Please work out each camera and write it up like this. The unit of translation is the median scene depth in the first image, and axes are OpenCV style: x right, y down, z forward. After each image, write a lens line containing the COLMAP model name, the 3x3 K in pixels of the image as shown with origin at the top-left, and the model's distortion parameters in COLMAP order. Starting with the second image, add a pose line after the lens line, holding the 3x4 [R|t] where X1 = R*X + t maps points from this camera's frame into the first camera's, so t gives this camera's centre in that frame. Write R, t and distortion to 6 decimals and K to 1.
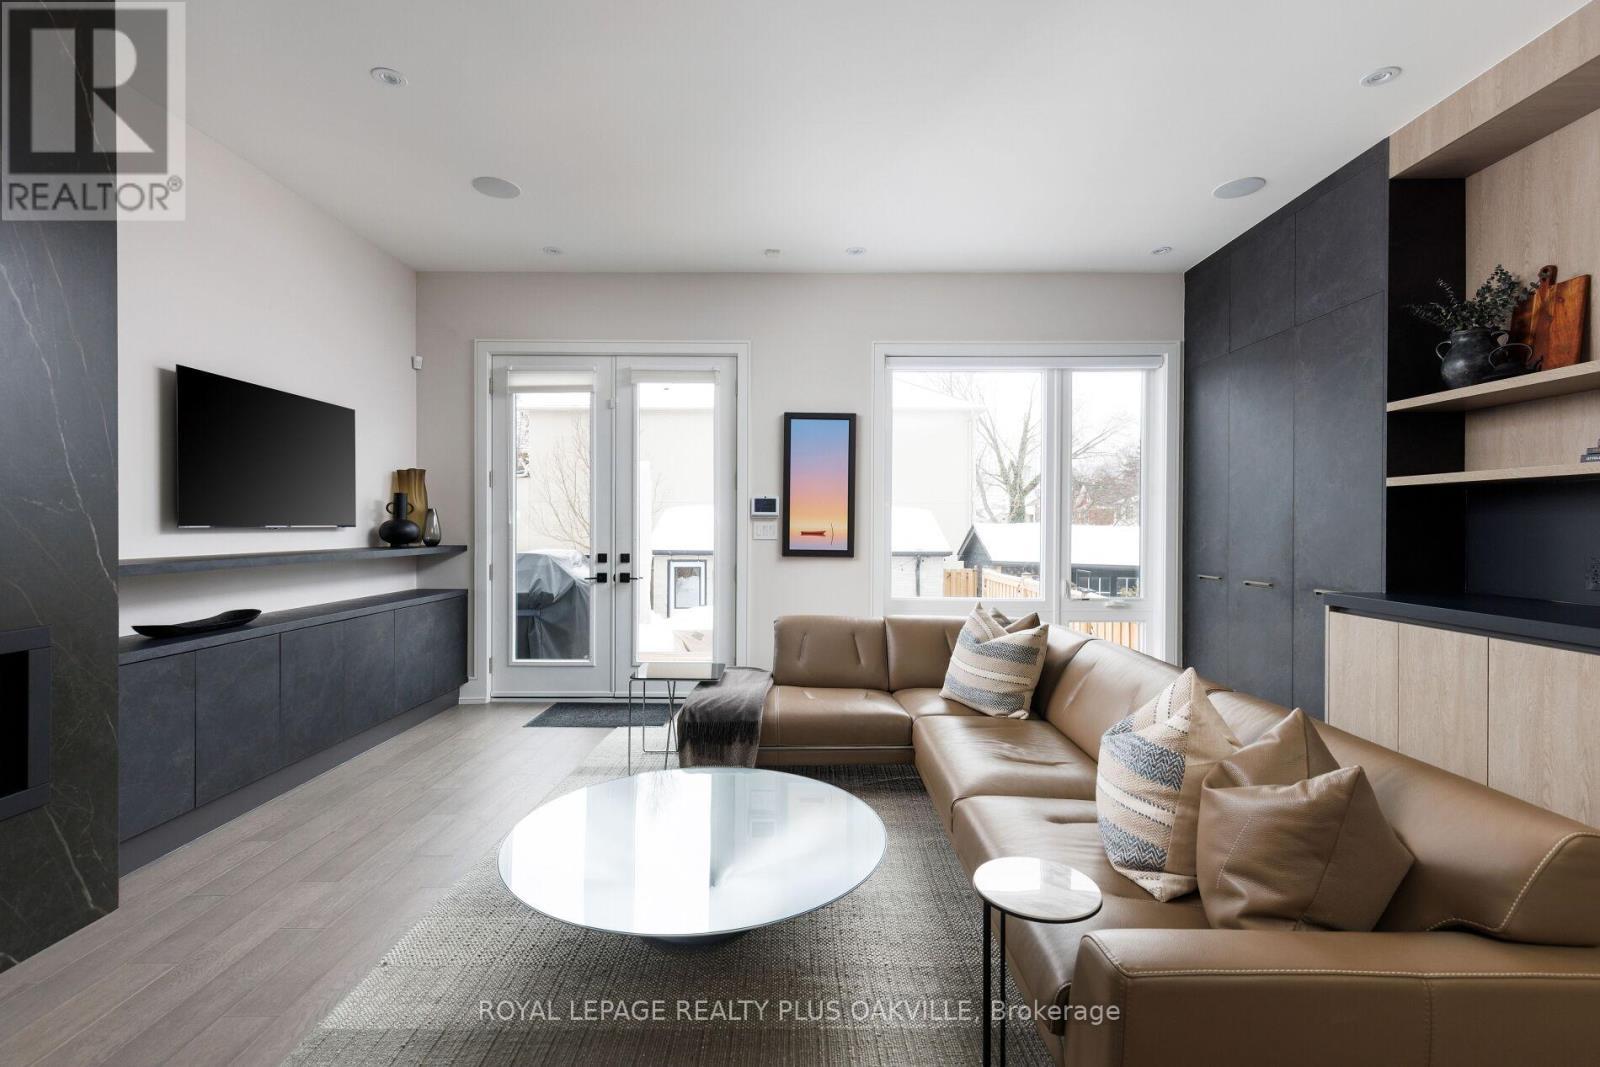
lens RADIAL K [[748.9, 0, 796.3], [0, 748.9, 531.1], [0, 0, 1]] dist [0.001297, 0.000514]
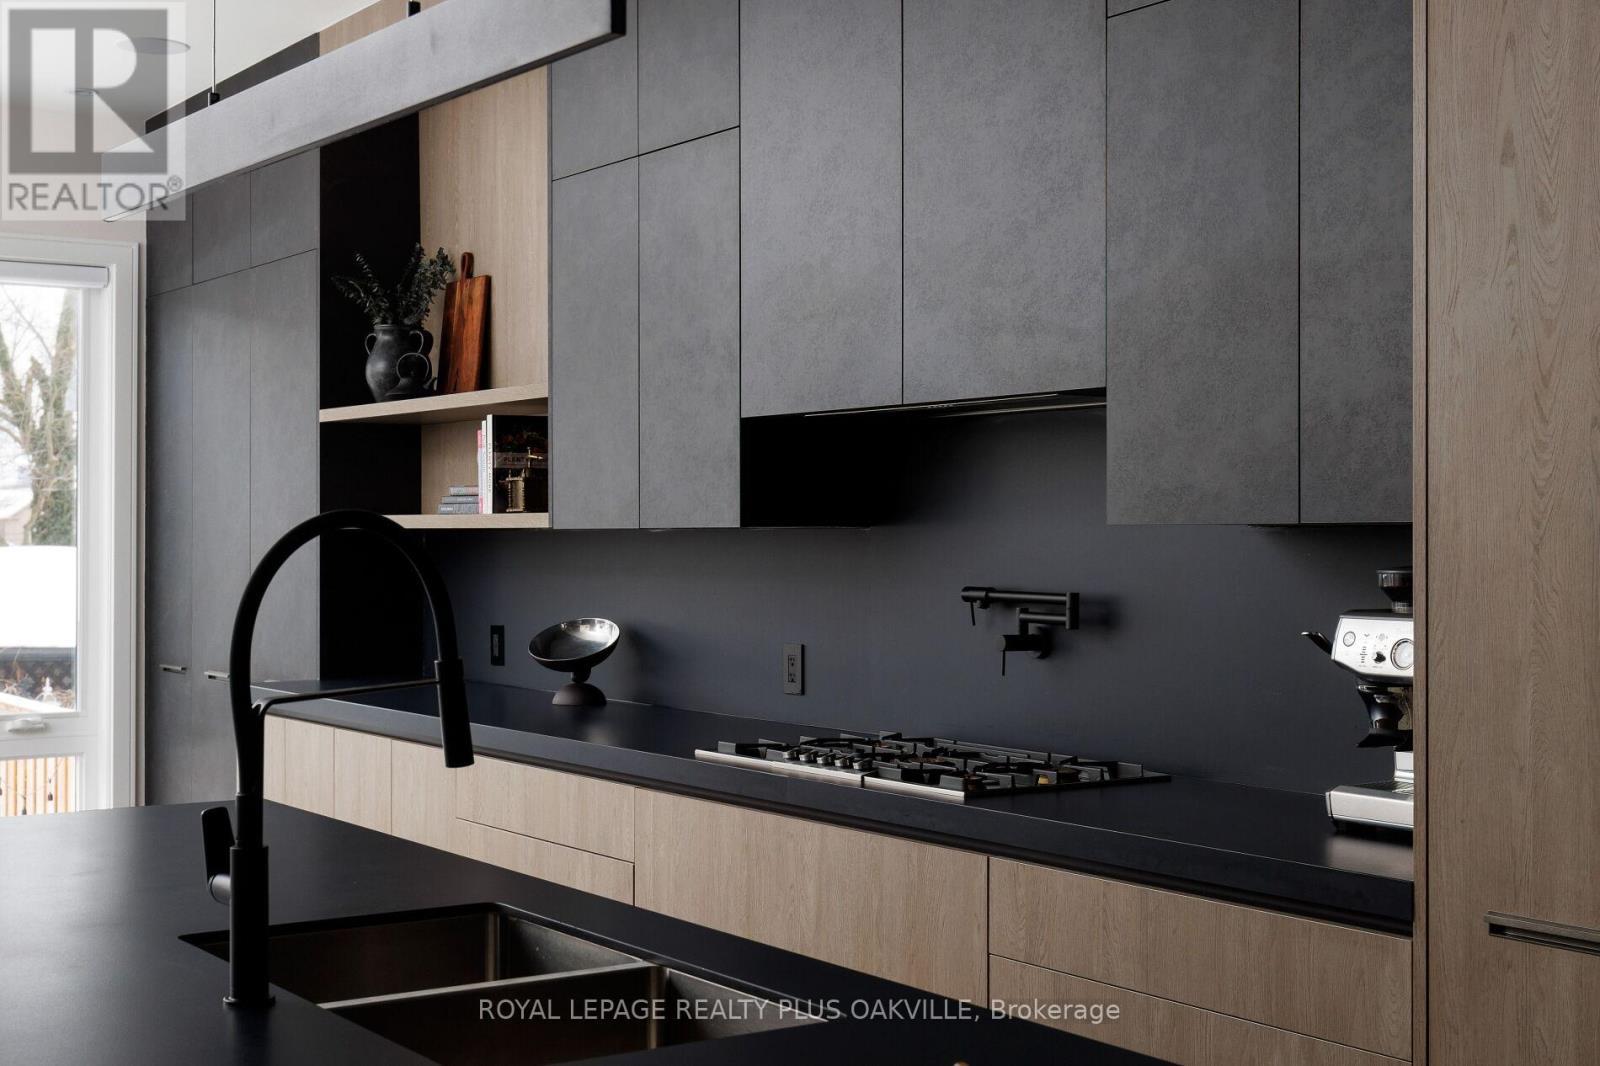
lens RADIAL K [[2193.6, 0, 704.9], [0, 2193.6, 535.6], [0, 0, 1]] dist [0.020590, 0.021147]
pose [[0.844347, -0.002012, 0.535794, -0.005798], [0.007272, 0.999944, -0.007706, -0.022499], [-0.535748, 0.010403, 0.844314, -0.592250]]
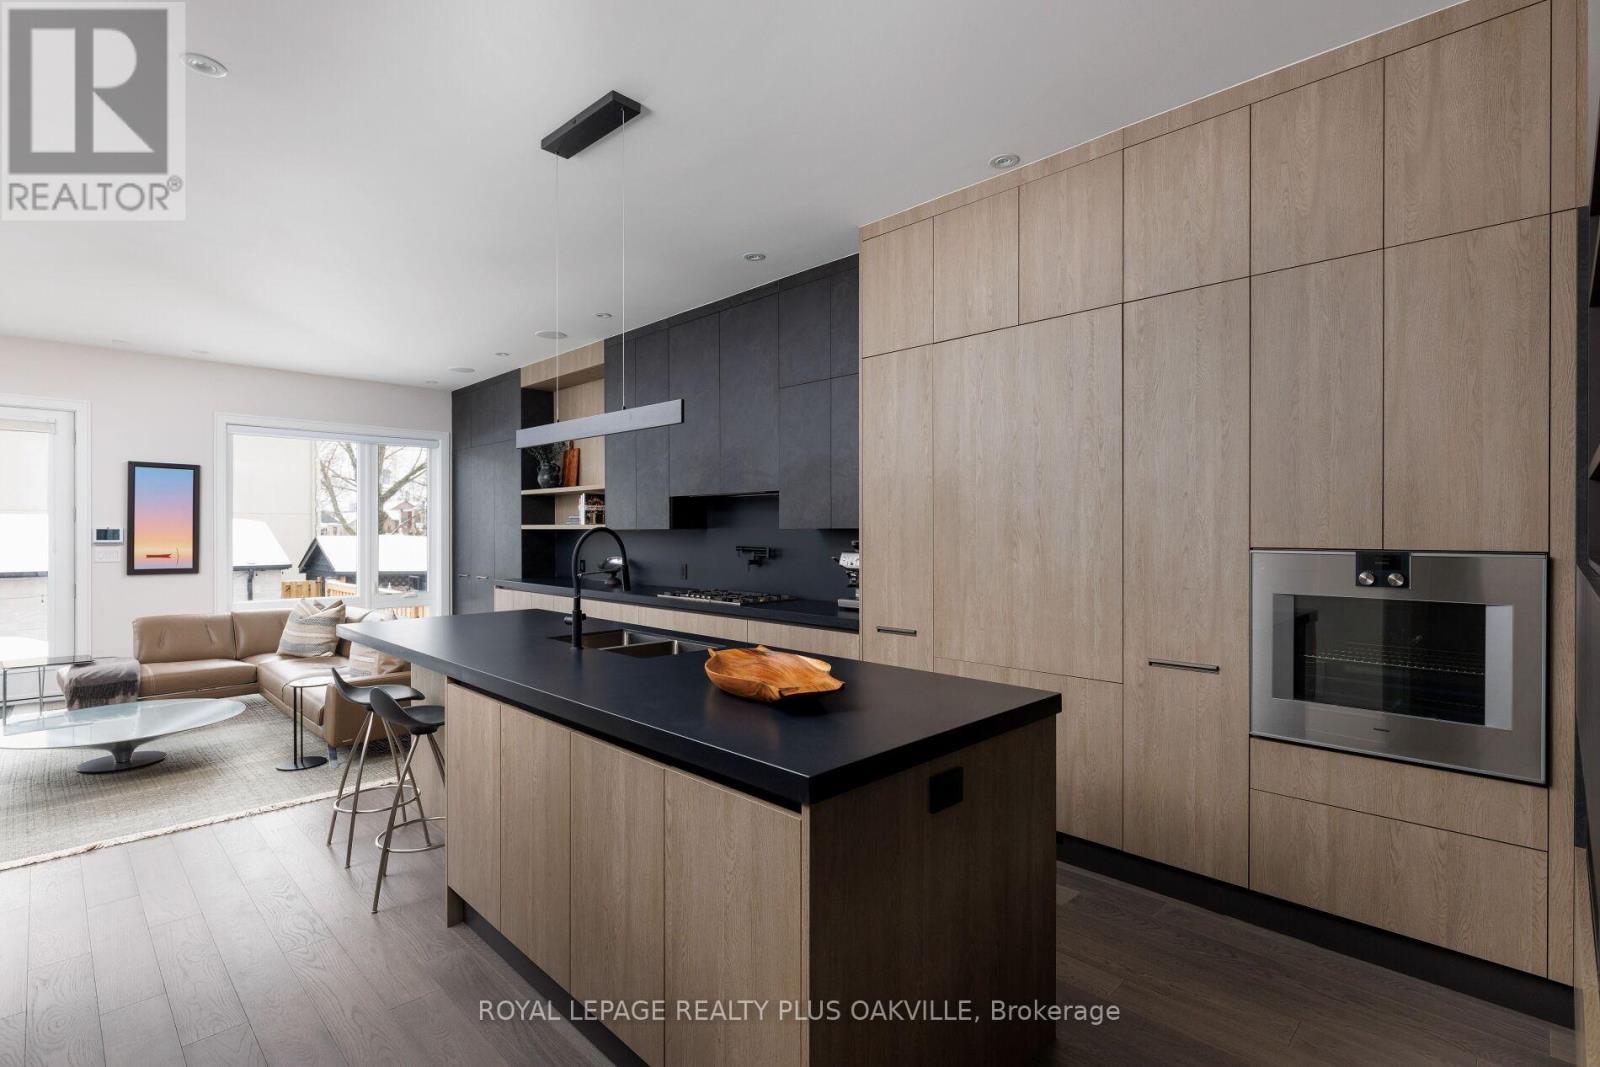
lens RADIAL K [[748.9, 0, 796.3], [0, 748.9, 531.1], [0, 0, 1]] dist [0.001297, 0.000514]
pose [[0.700246, -0.003450, 0.713894, -0.130635], [0.009331, 0.999947, -0.004320, -0.024042], [-0.713841, 0.009687, 0.700241, -0.693740]]
